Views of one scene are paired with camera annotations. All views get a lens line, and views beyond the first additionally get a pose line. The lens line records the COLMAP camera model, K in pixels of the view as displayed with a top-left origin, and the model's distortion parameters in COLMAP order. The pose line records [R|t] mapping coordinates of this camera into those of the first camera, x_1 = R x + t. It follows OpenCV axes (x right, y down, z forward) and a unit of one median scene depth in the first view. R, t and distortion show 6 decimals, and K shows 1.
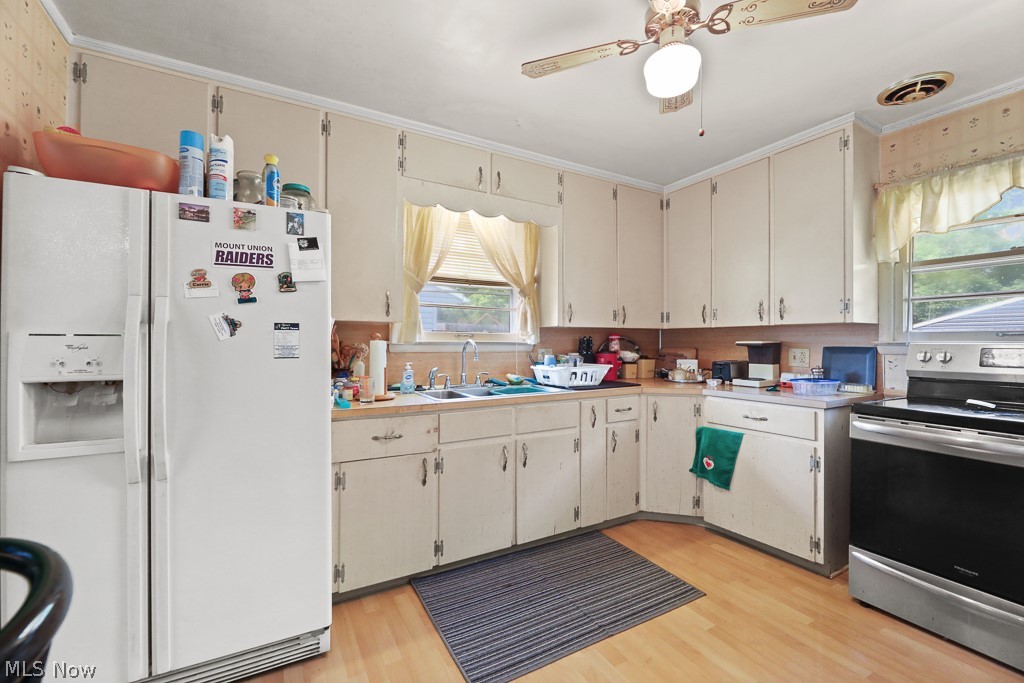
lens RADIAL K [[435.3, 0, 429.4], [0, 435.3, 341.3], [0, 0, 1]] dist [-0.001772, -0.000668]
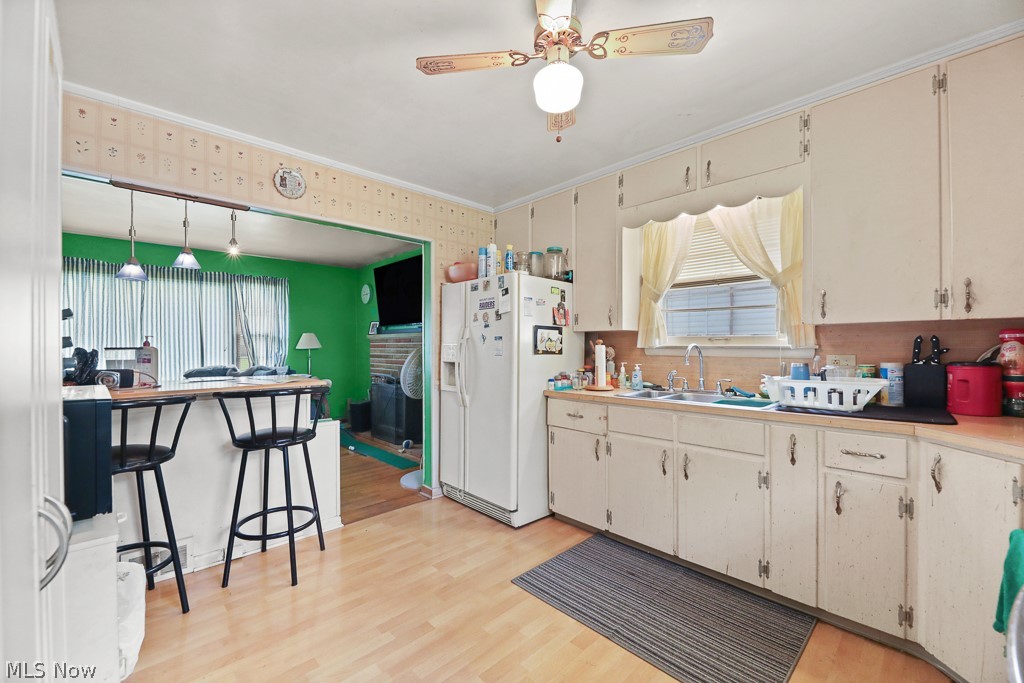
lens RADIAL K [[415.9, 0, 528.0], [0, 415.9, 346.7], [0, 0, 1]] dist [-0.010003, -0.000360]
pose [[0.291739, -0.001624, -0.956497, 0.943714], [0.004499, 0.999990, -0.000325, 0.001722], [0.956488, -0.004208, 0.291743, 0.401772]]
